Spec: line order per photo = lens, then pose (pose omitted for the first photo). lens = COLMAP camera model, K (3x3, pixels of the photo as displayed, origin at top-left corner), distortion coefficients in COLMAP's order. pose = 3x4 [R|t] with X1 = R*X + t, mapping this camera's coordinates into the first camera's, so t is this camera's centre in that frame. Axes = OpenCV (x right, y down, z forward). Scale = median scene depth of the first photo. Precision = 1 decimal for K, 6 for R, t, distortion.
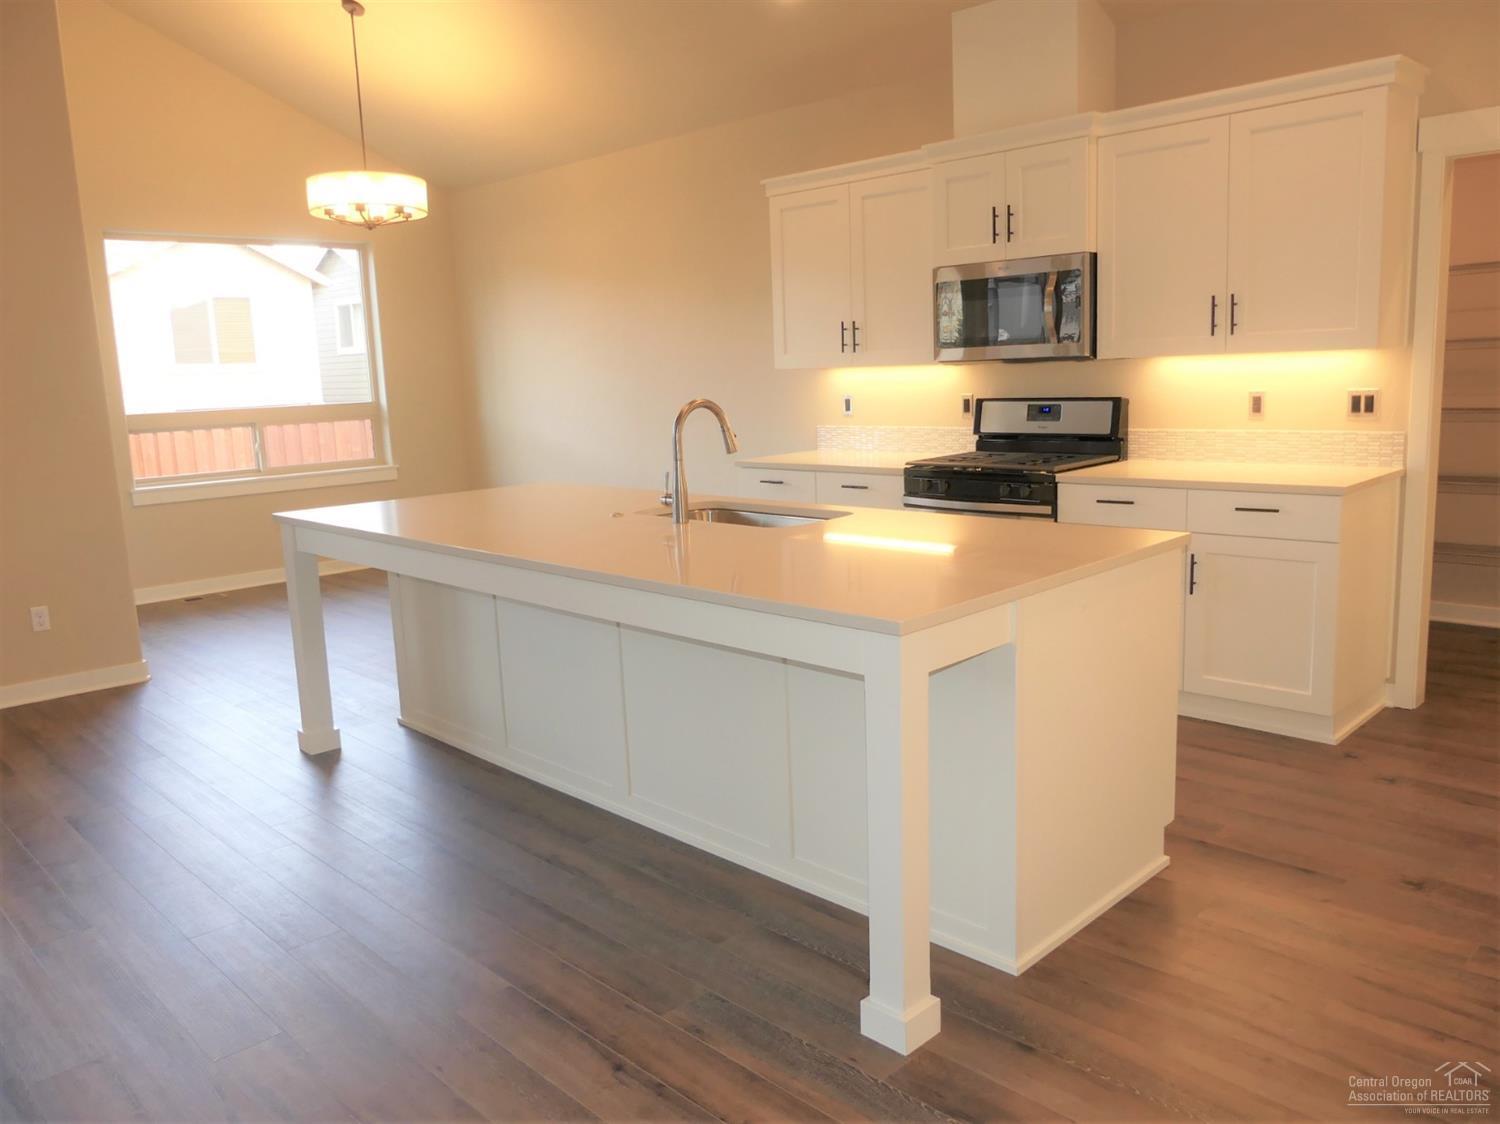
lens RADIAL K [[1107.0, 0, 750.0], [0, 1107.0, 562.0], [0, 0, 1]] dist [-0.026126, -0.003139]
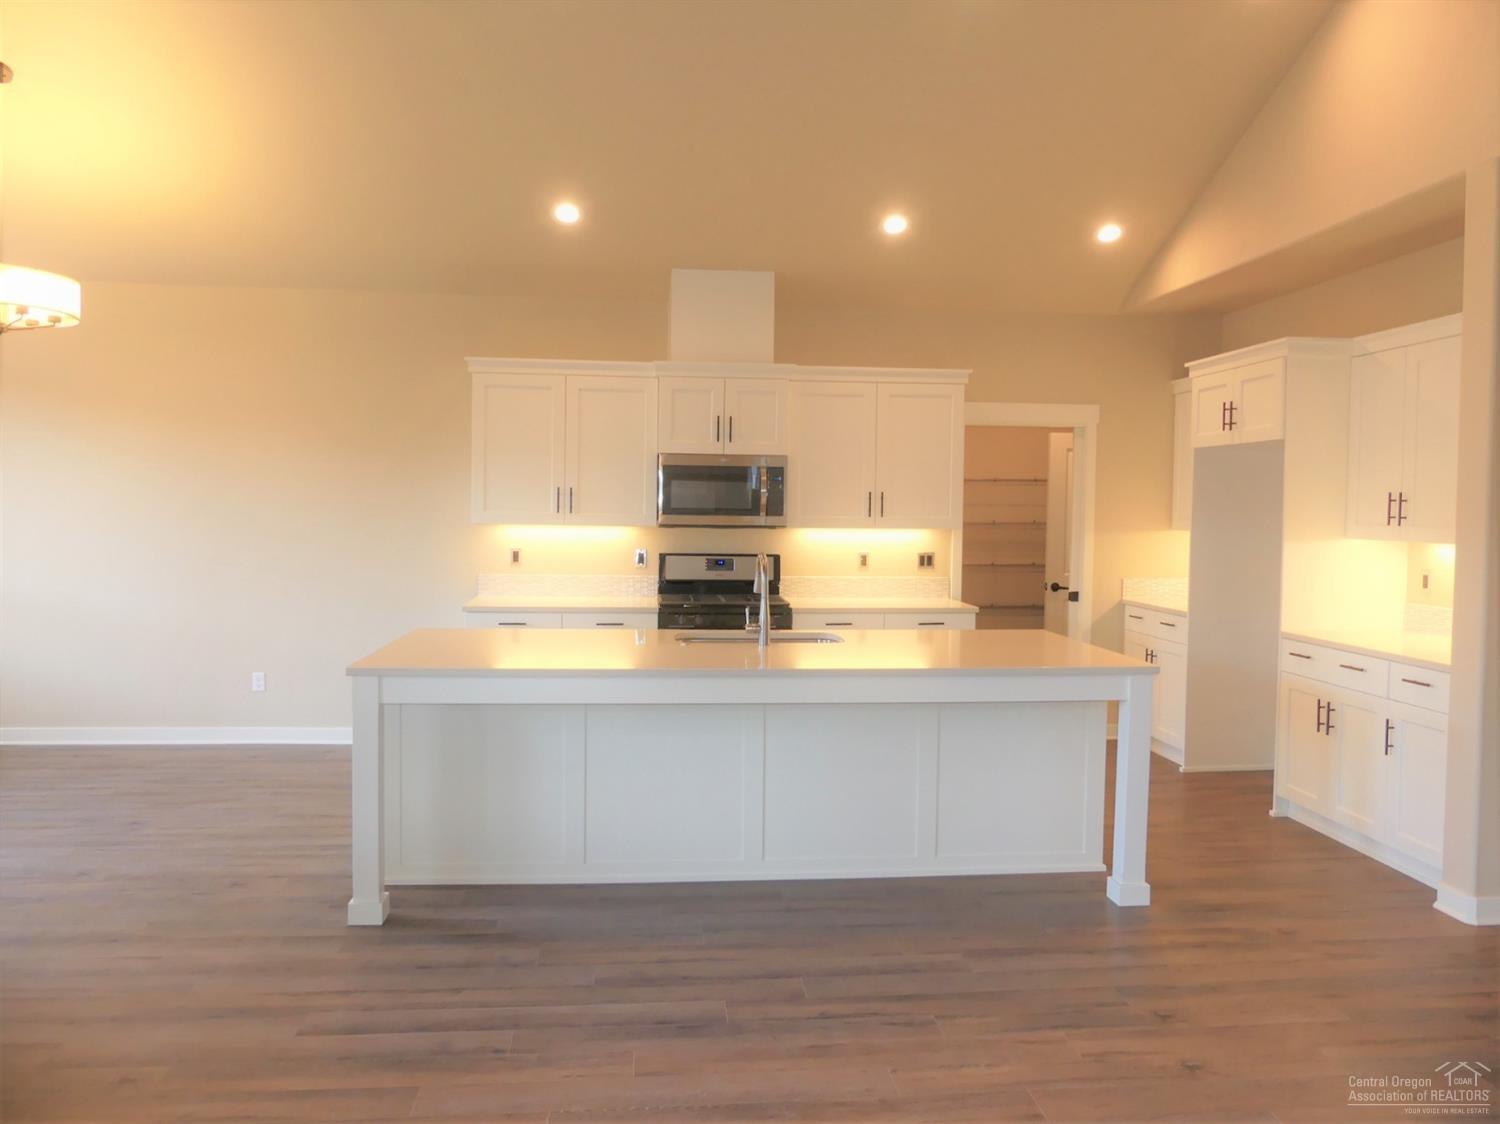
lens RADIAL K [[1116.4, 0, 747.9], [0, 1116.4, 547.1], [0, 0, 1]] dist [-0.001145, -0.000214]
pose [[0.646429, 0.021284, 0.762677, -0.778043], [0.094669, 0.989649, -0.107858, -0.005940], [-0.757078, 0.141924, 0.637723, 0.100770]]
